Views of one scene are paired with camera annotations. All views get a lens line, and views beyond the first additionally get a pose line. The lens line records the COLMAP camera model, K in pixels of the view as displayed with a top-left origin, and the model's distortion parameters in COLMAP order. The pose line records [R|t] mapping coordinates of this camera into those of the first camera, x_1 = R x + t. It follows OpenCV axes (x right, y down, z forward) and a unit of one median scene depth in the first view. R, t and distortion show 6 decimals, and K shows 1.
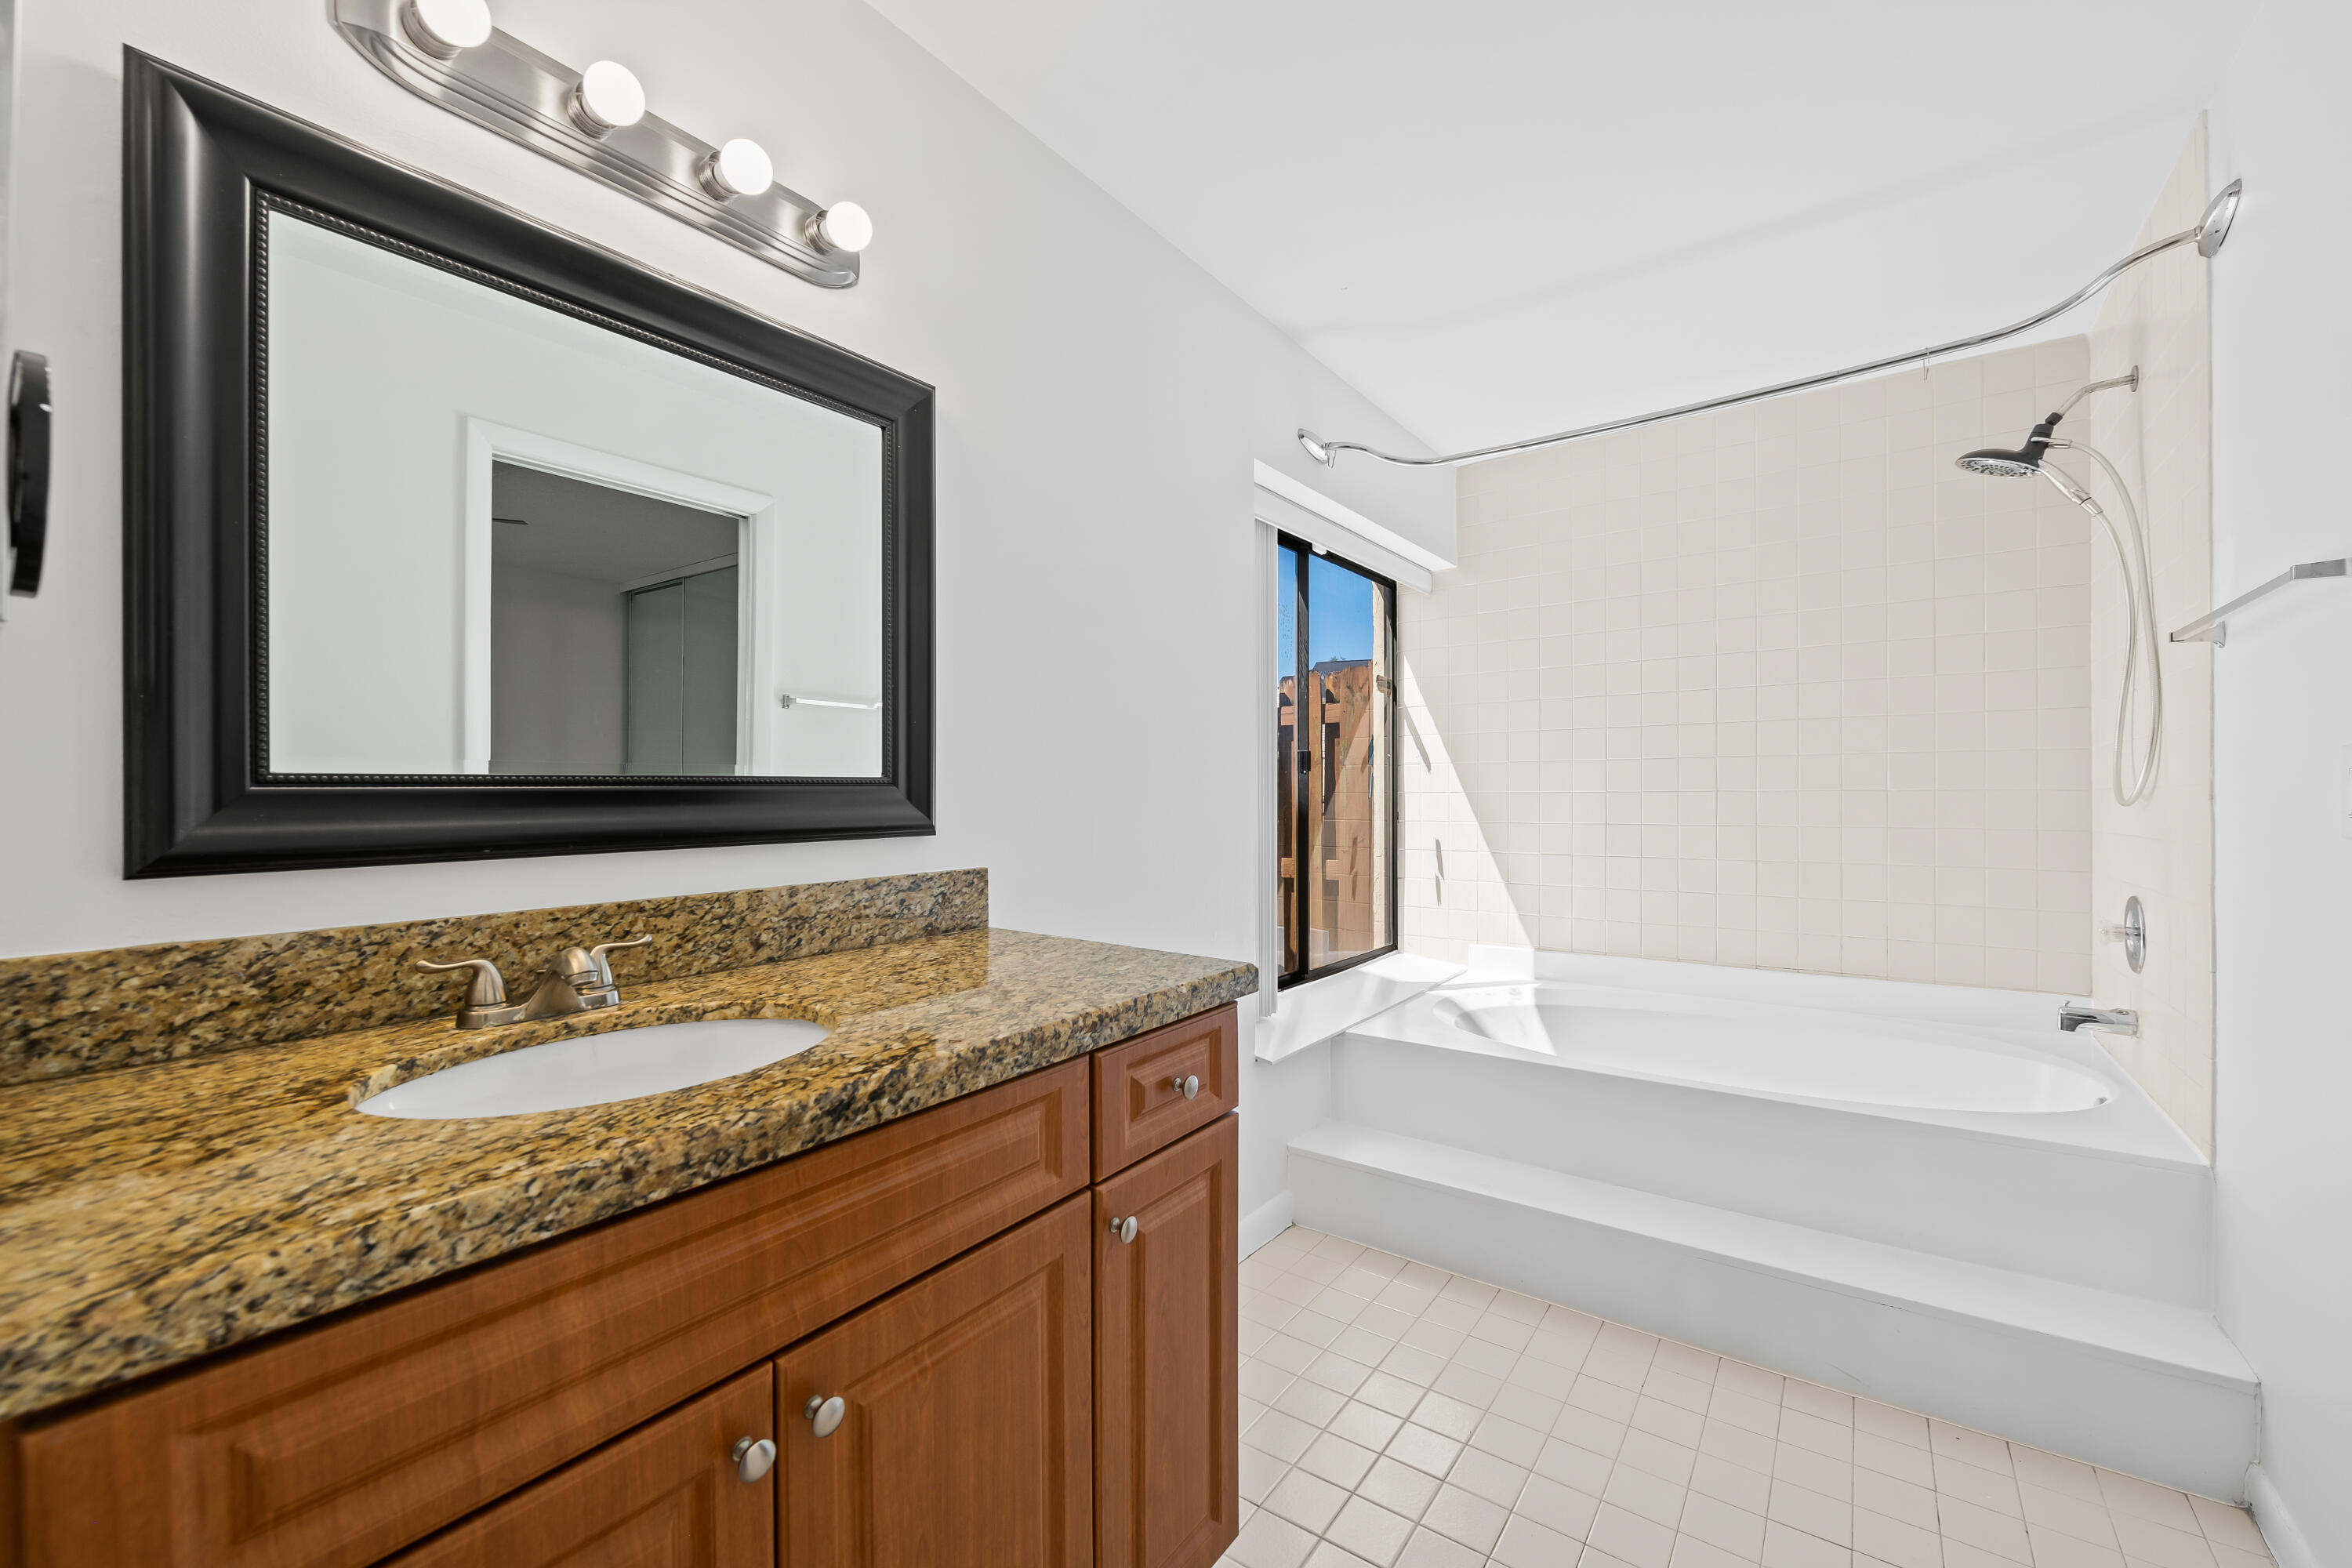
lens RADIAL K [[934.7, 0, 1176.0], [0, 934.7, 784.0], [0, 0, 1]] dist [-0.012831, -0.000417]
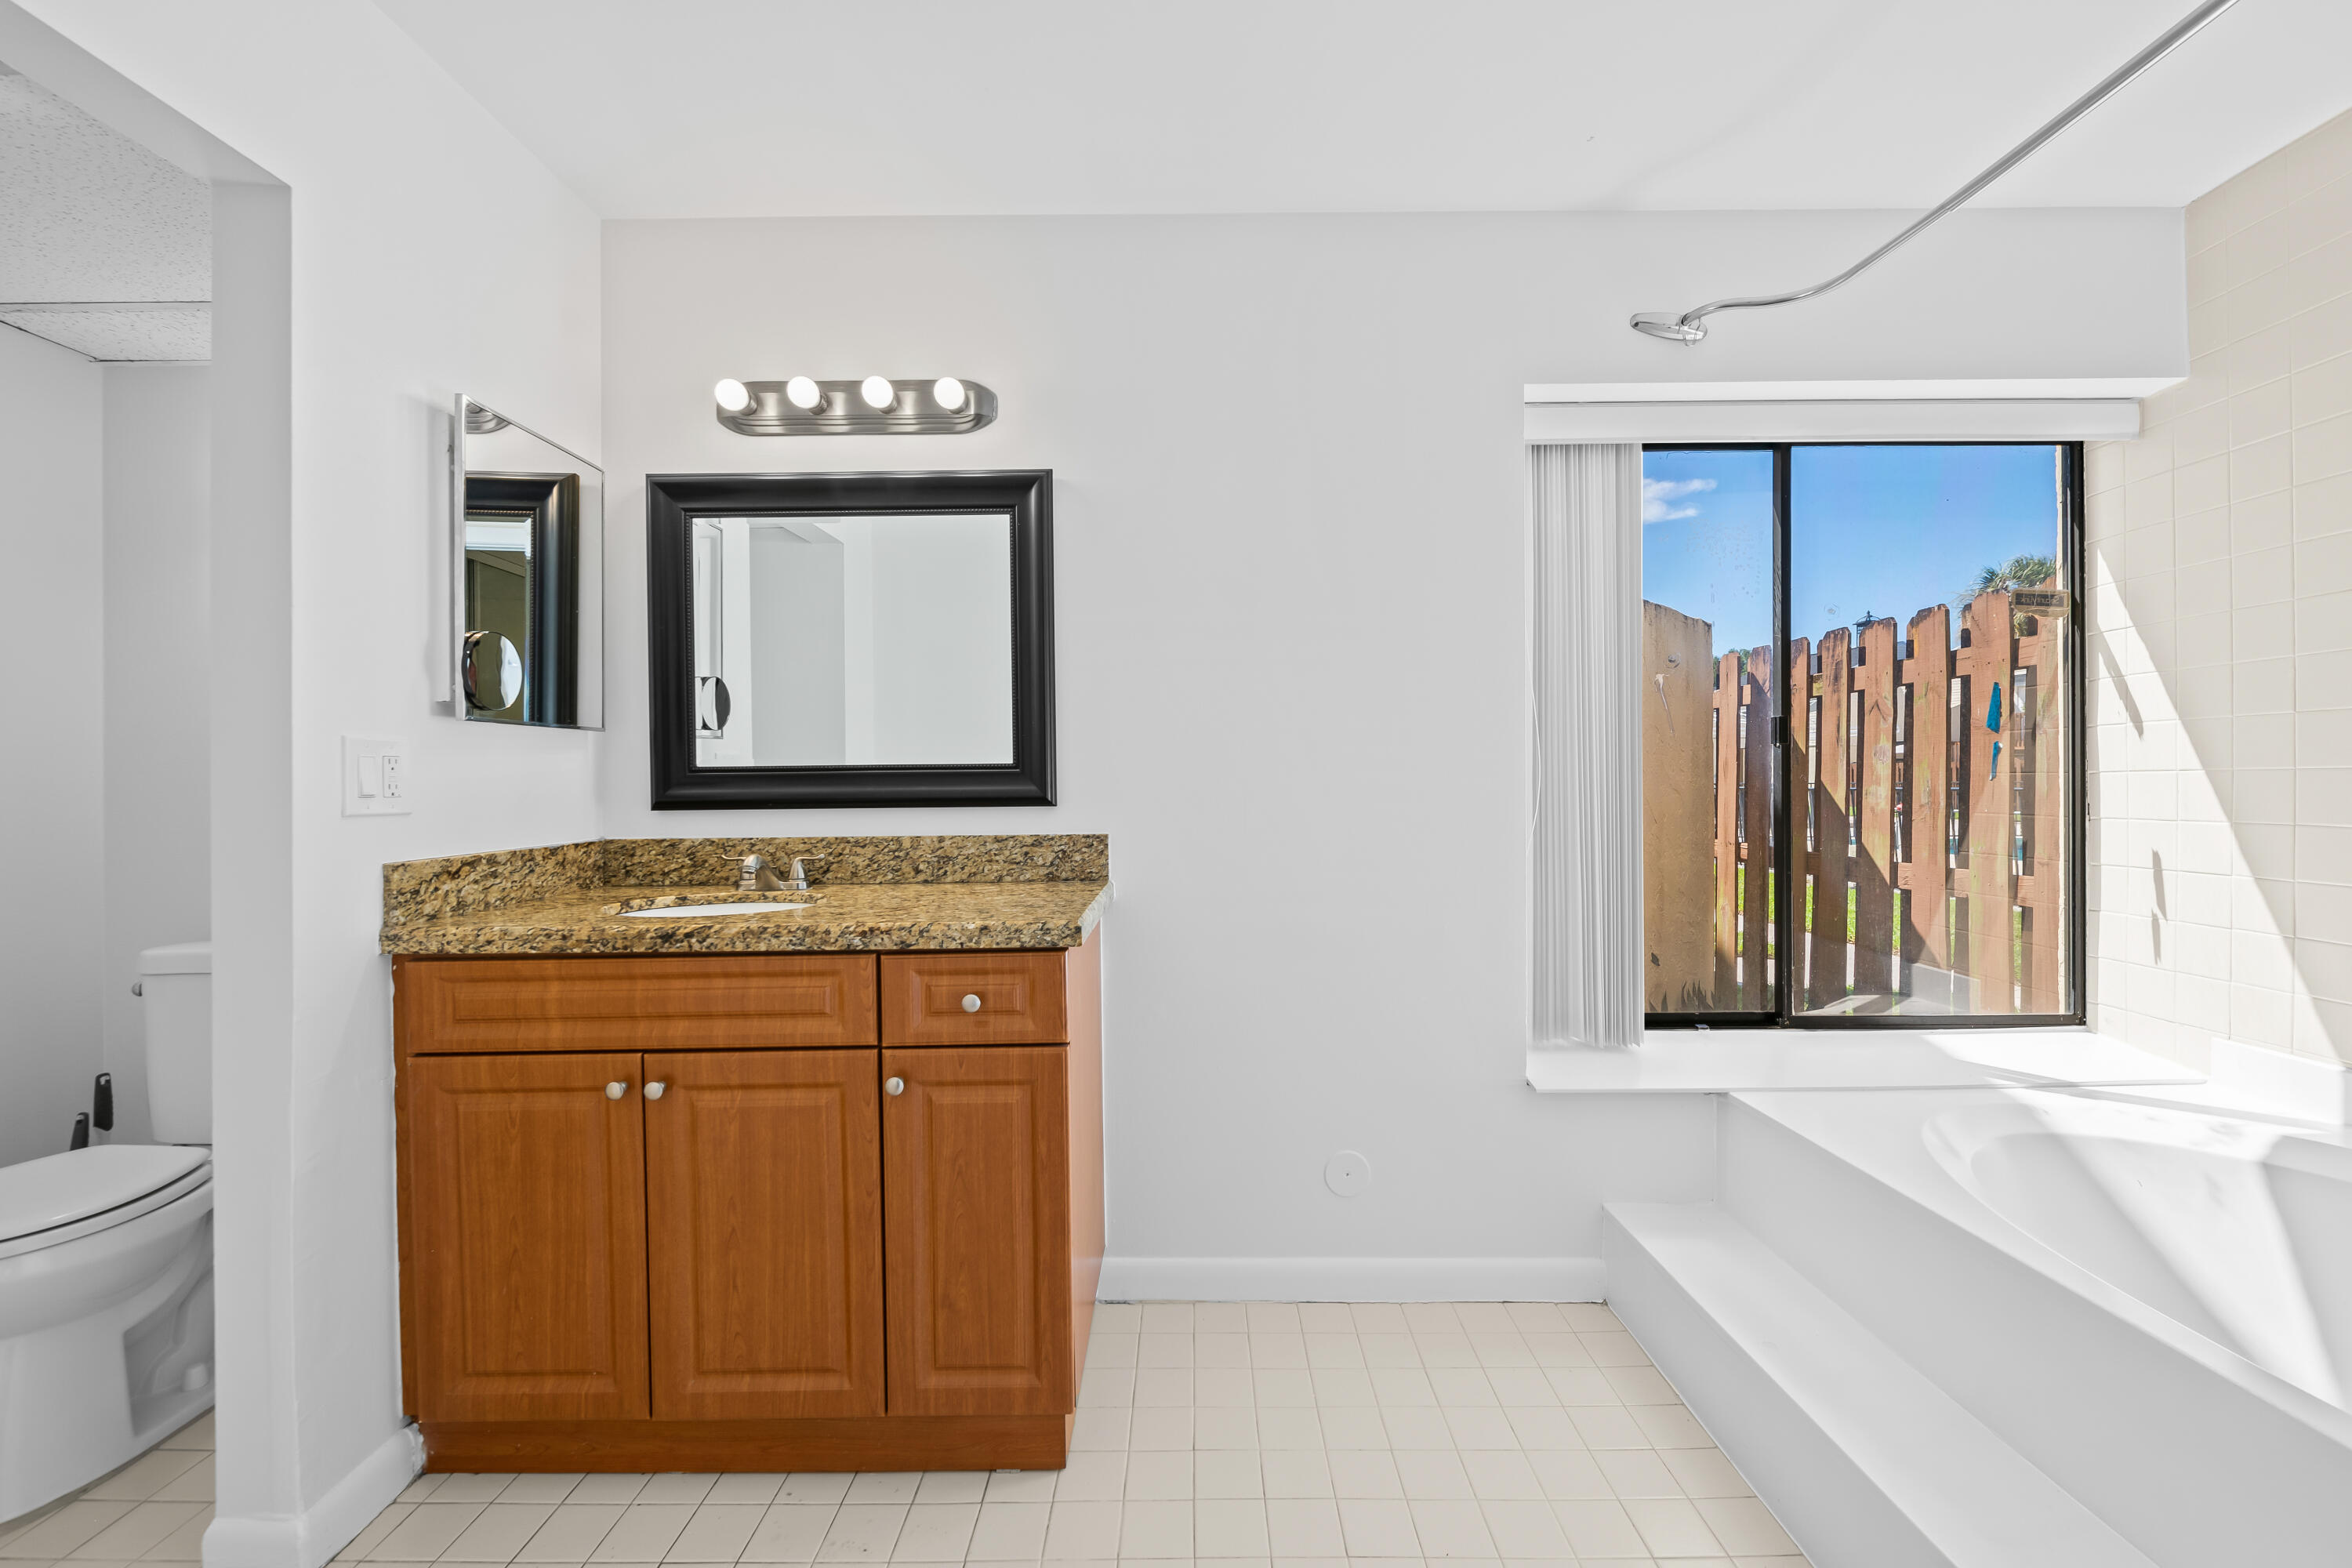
lens RADIAL K [[904.6, 0, 1176.0], [0, 904.6, 784.0], [0, 0, 1]] dist [-0.002197, -0.000059]
pose [[0.583372, 0.000358, -0.812205, 1.161117], [0.010202, 0.999918, 0.007768, 0.018811], [0.812141, -0.012818, 0.583320, 0.504232]]
